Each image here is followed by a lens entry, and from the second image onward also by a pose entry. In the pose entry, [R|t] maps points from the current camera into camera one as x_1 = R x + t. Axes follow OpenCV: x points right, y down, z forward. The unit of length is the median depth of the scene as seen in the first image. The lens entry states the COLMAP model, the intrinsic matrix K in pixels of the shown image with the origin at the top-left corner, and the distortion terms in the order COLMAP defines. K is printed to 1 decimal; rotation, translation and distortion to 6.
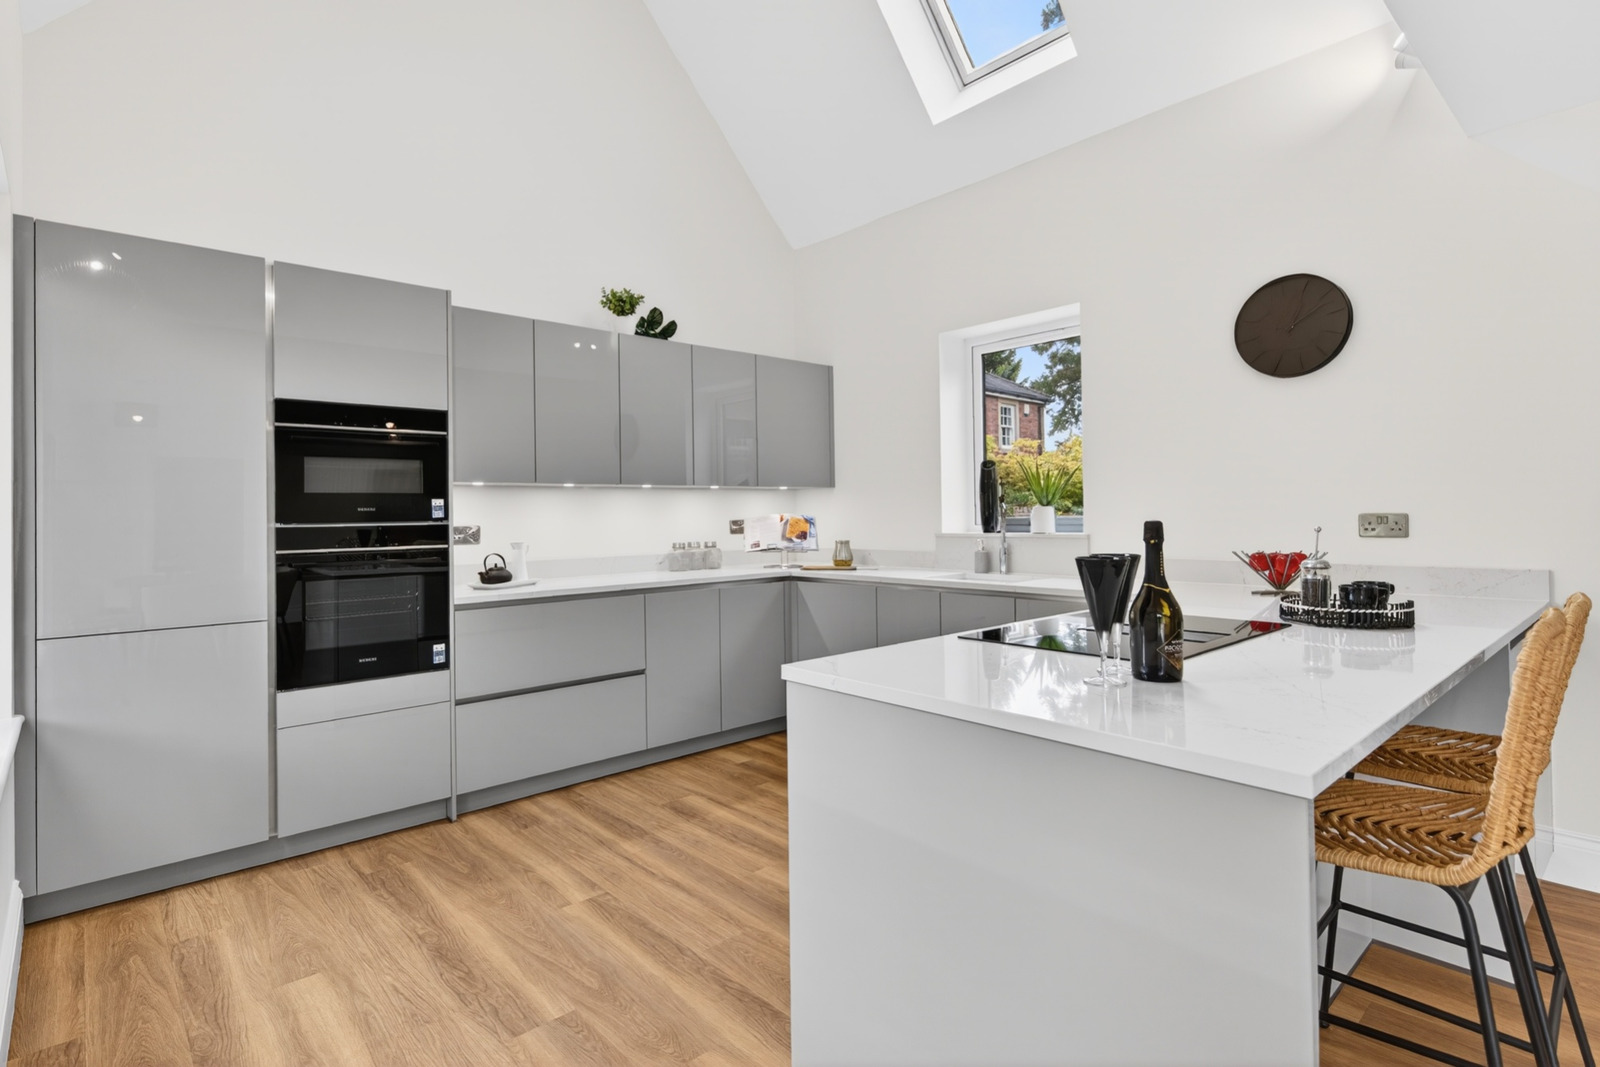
lens RADIAL K [[800.7, 0, 788.4], [0, 800.7, 506.8], [0, 0, 1]] dist [-0.000913, 0.000163]
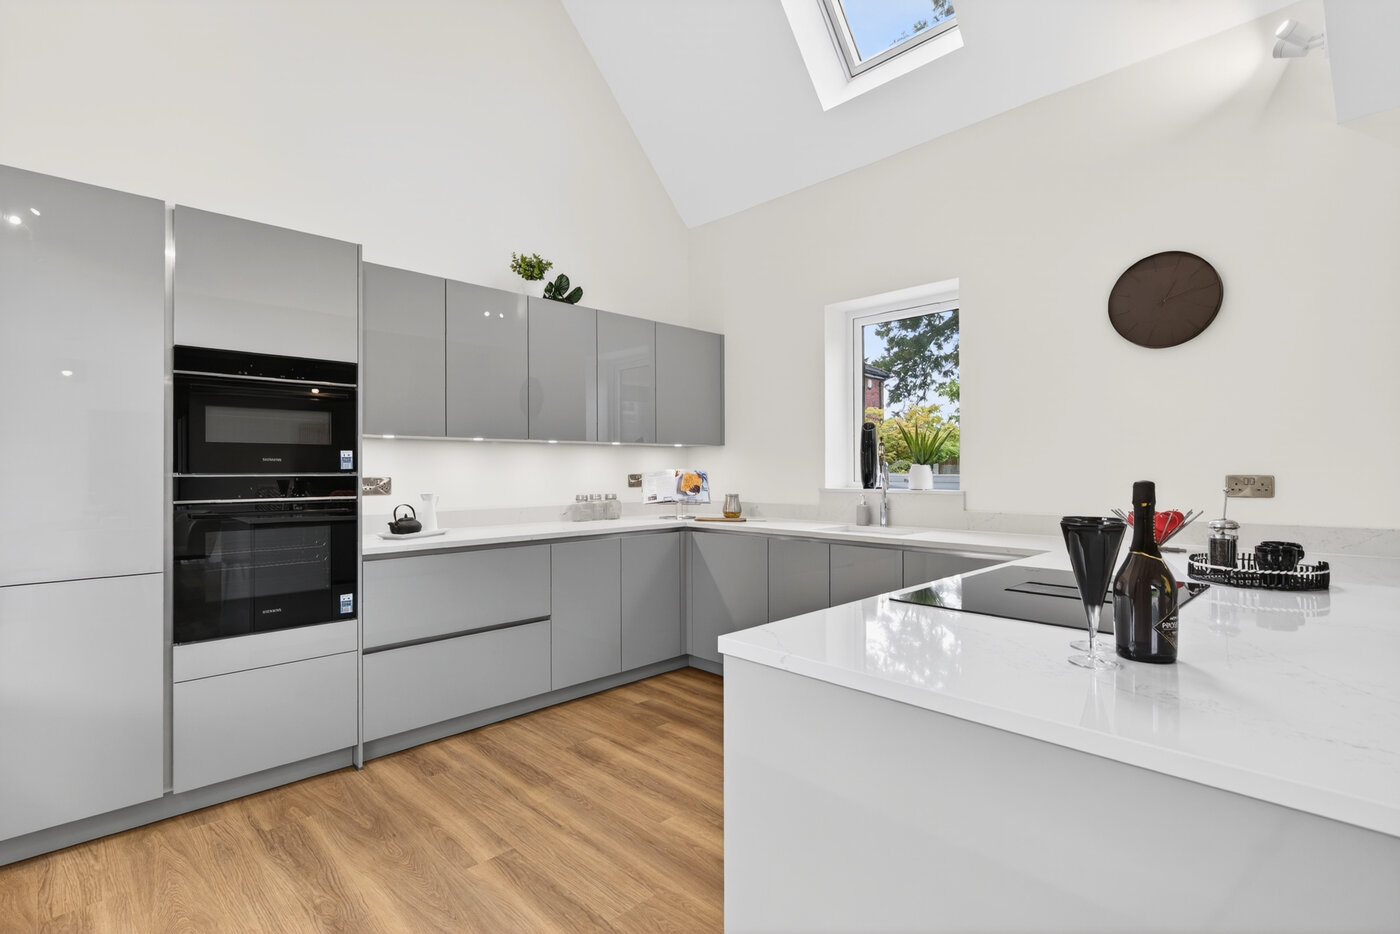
lens RADIAL K [[670.3, 0, 700.0], [0, 670.3, 467.0], [0, 0, 1]] dist [-0.000225, -0.000728]
pose [[0.998504, 0.011448, 0.053458, -0.037544], [-0.011697, 0.999922, 0.004353, 0.002196], [-0.053404, -0.004972, 0.998561, 0.131163]]
